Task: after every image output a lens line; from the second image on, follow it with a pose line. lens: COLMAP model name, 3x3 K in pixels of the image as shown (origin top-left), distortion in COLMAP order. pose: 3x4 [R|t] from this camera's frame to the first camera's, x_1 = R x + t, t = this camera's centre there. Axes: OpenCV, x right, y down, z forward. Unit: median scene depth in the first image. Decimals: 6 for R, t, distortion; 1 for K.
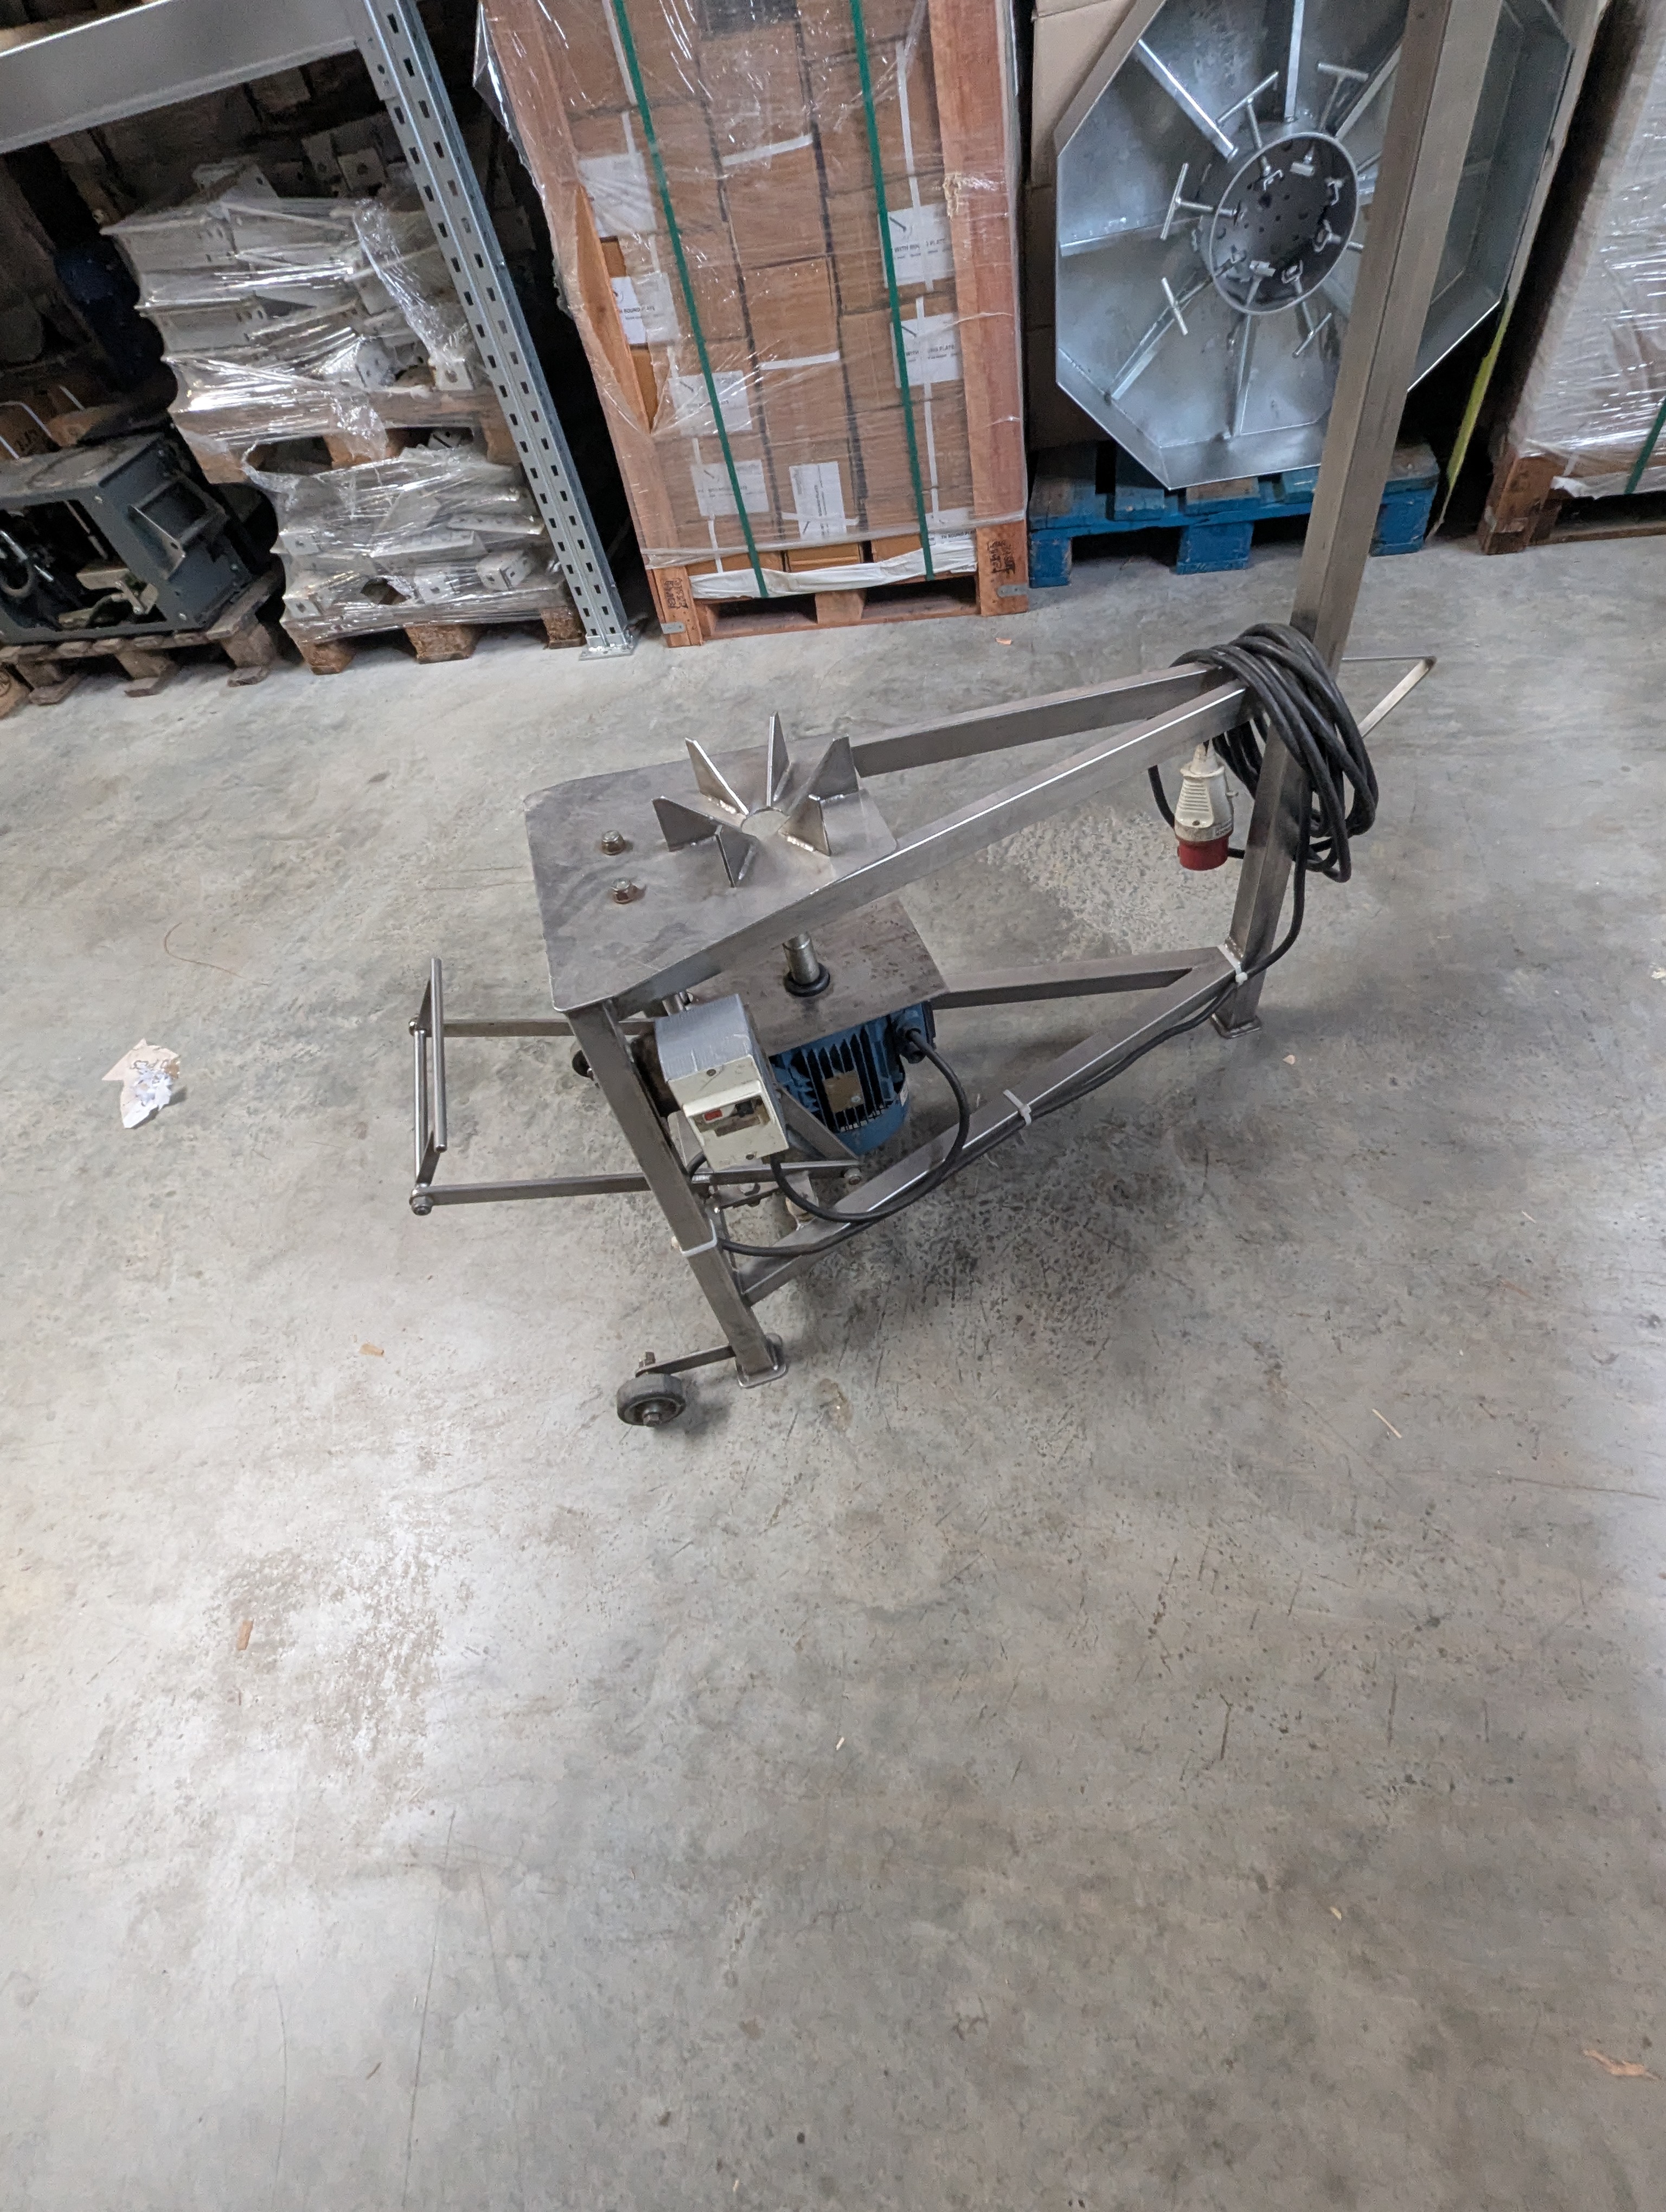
lens RADIAL K [[1011.3, 0, 833.0], [0, 1011.3, 1106.0], [0, 0, 1]] dist [0.001811, -0.001509]
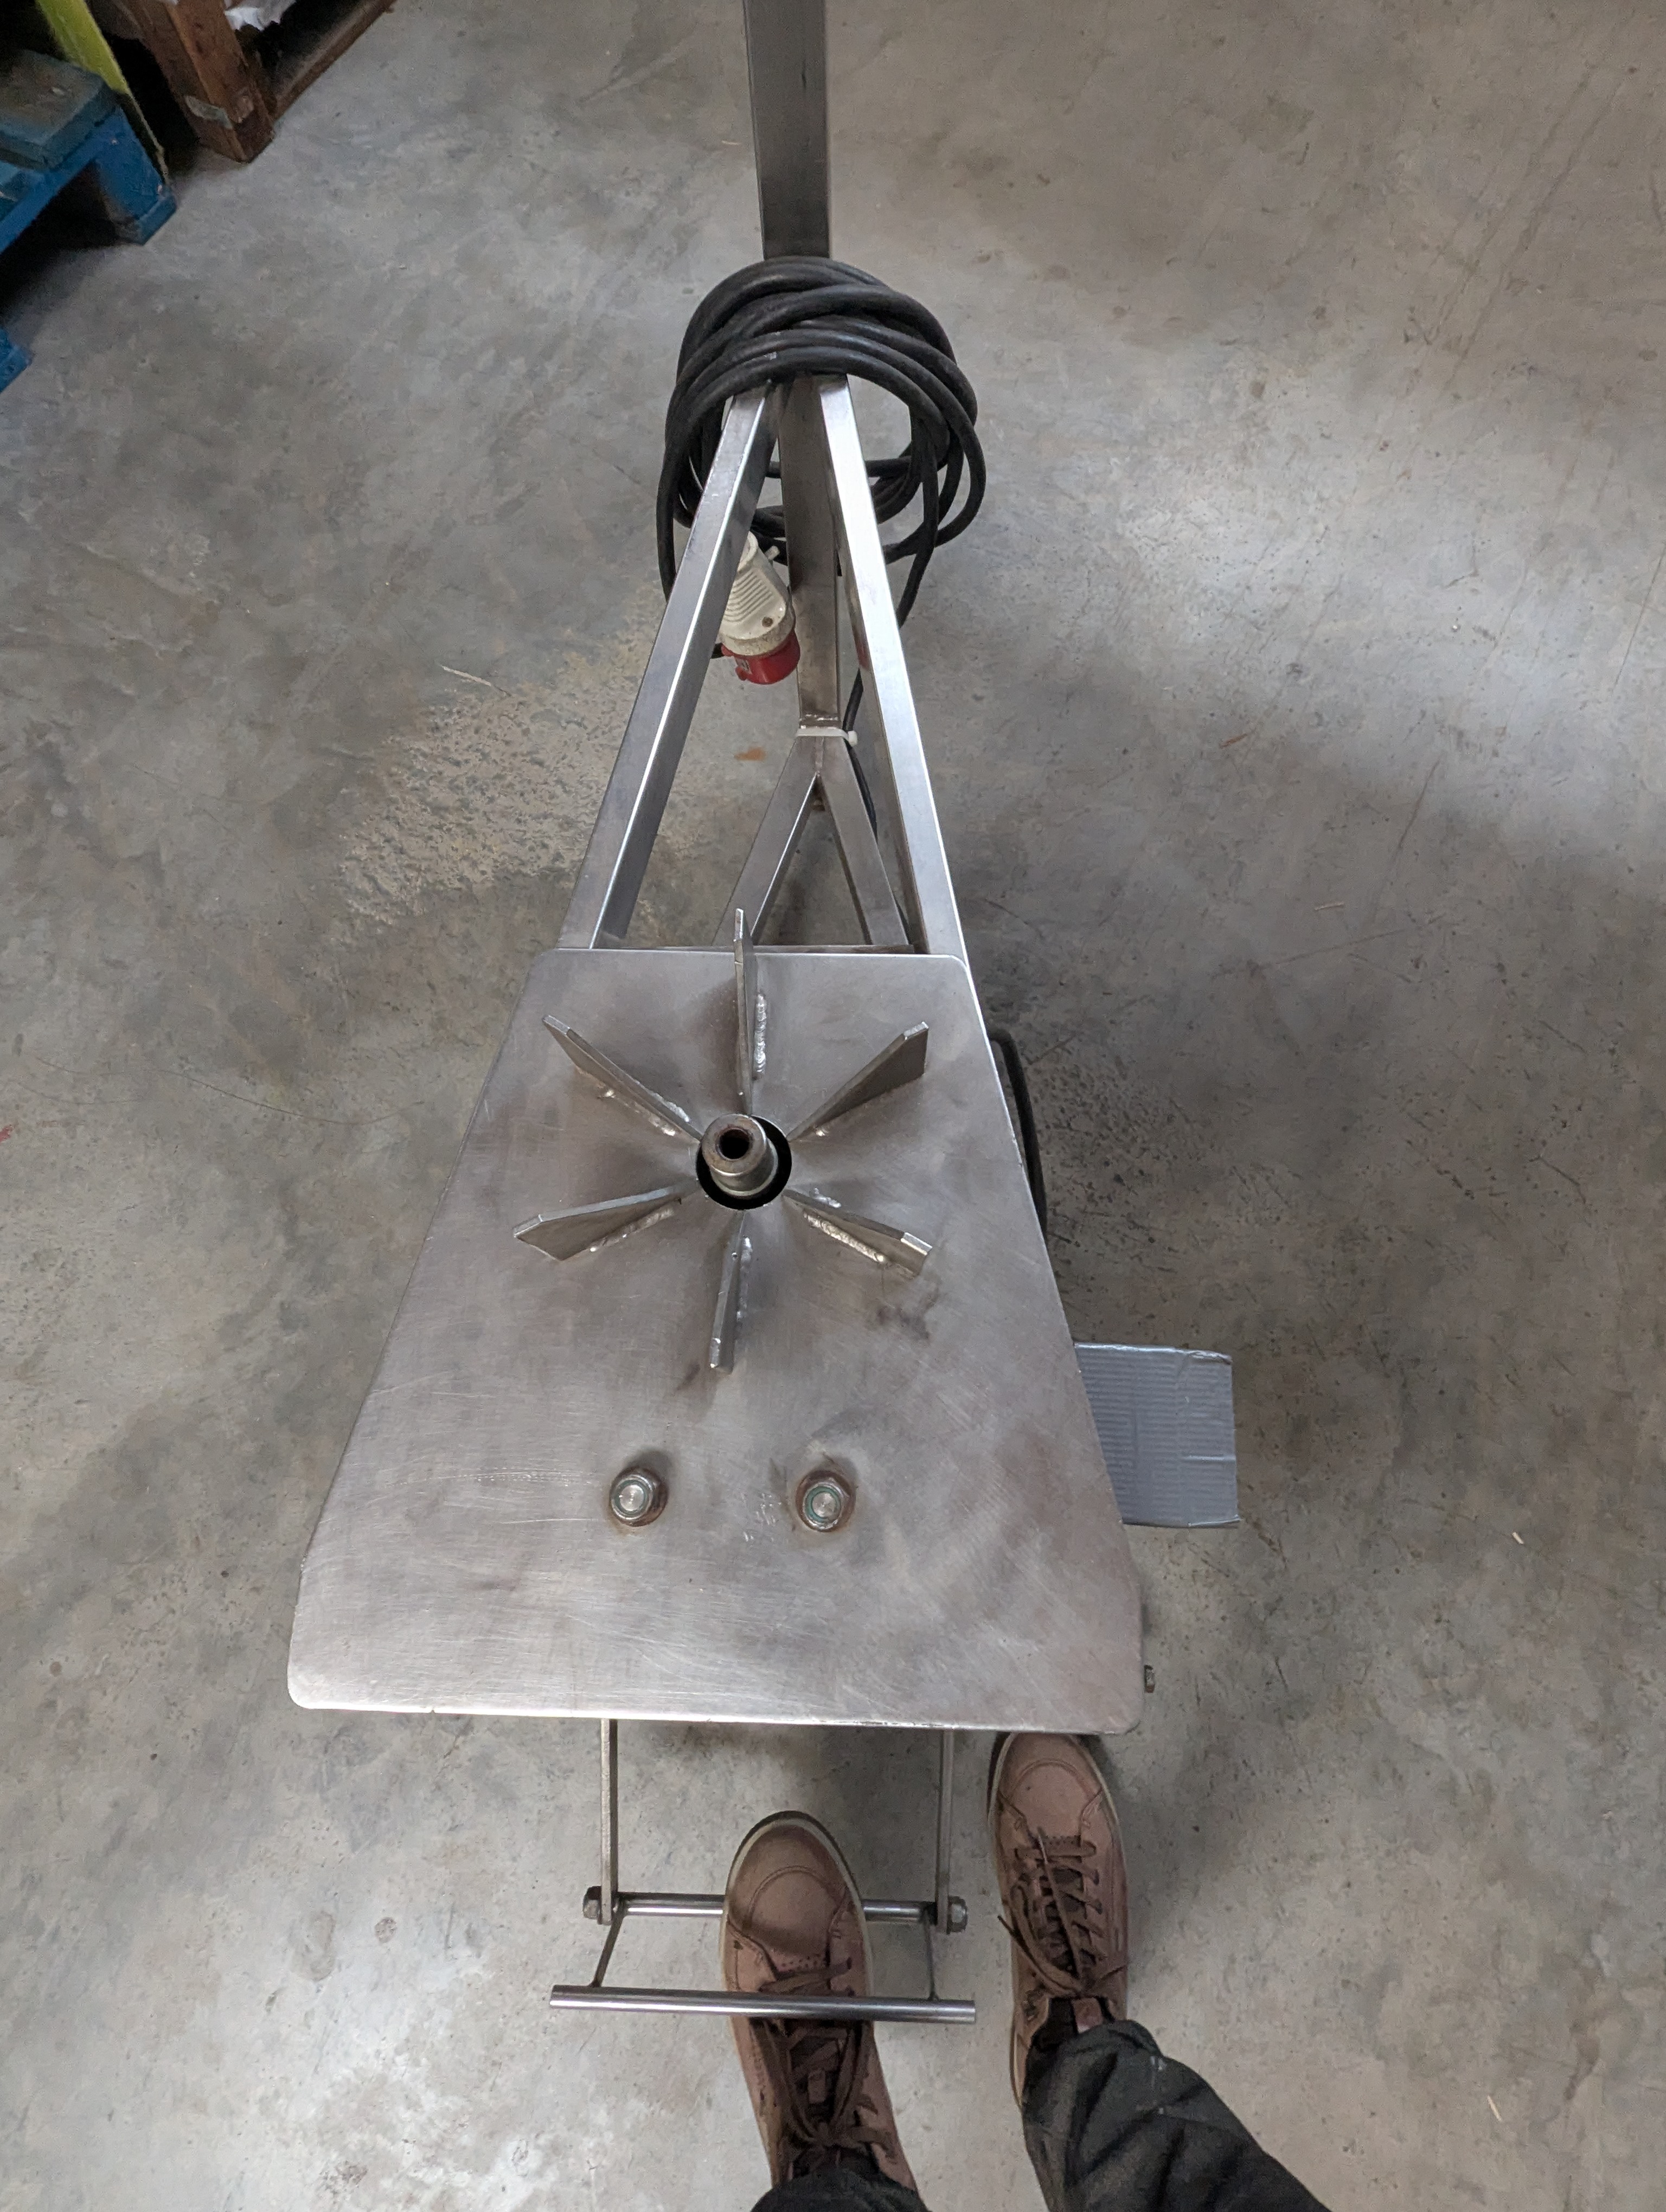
lens RADIAL K [[1011.3, 0, 833.0], [0, 1011.3, 1106.0], [0, 0, 1]] dist [0.001811, -0.001509]
pose [[0.298863, -0.853204, 0.427461, -0.212668], [0.733020, 0.492057, 0.469639, -0.423222], [-0.611033, 0.172980, 0.772474, 0.513193]]
